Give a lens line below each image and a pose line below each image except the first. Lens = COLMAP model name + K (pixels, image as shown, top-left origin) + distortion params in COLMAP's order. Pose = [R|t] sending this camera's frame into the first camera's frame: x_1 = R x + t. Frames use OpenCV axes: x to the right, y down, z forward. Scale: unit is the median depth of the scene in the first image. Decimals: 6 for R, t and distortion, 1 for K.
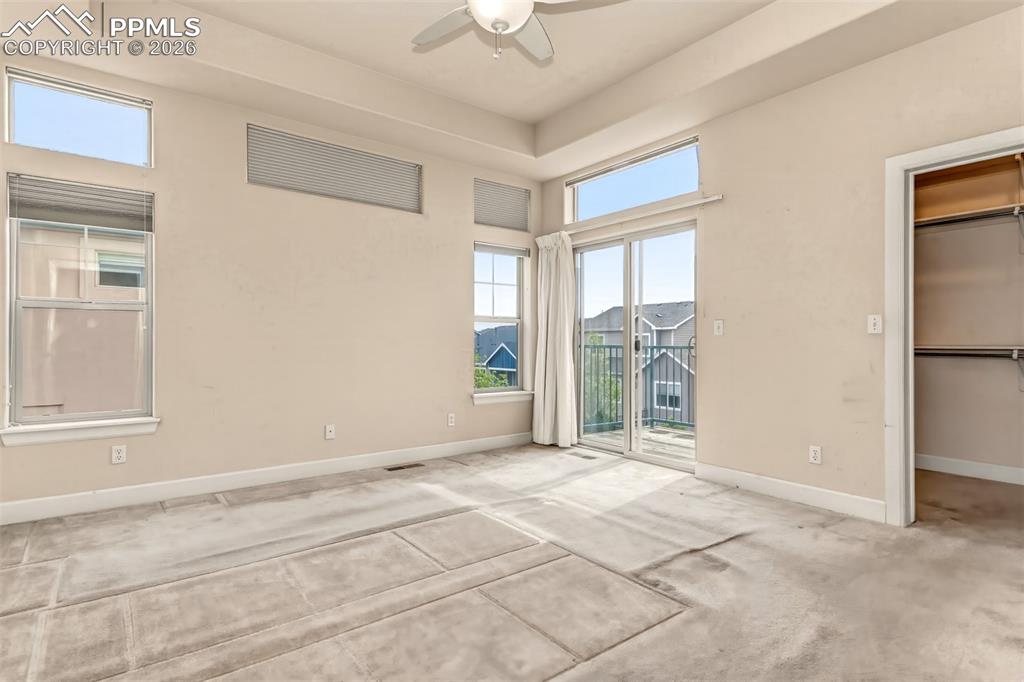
lens RADIAL K [[513.1, 0, 512.0], [0, 513.1, 341.0], [0, 0, 1]] dist [0.002251, -0.000417]
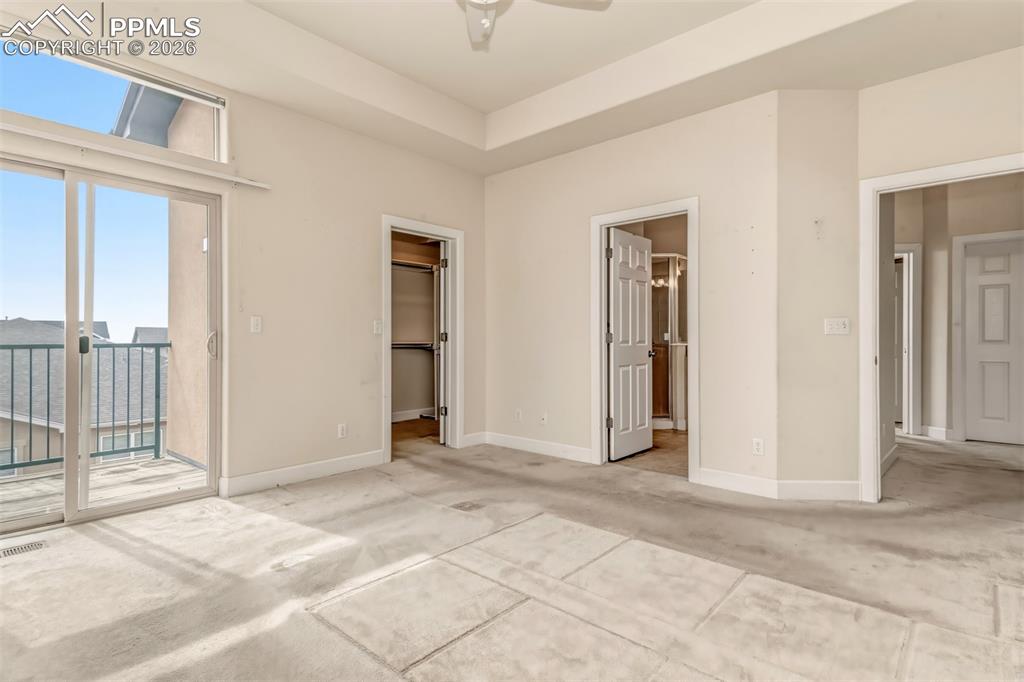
lens RADIAL K [[513.1, 0, 512.0], [0, 513.1, 341.0], [0, 0, 1]] dist [0.002251, -0.000417]
pose [[-0.186197, 0.000971, 0.982512, -0.634490], [-0.004017, 0.999990, -0.001750, 0.004729], [-0.982504, -0.004272, -0.186192, 0.762531]]
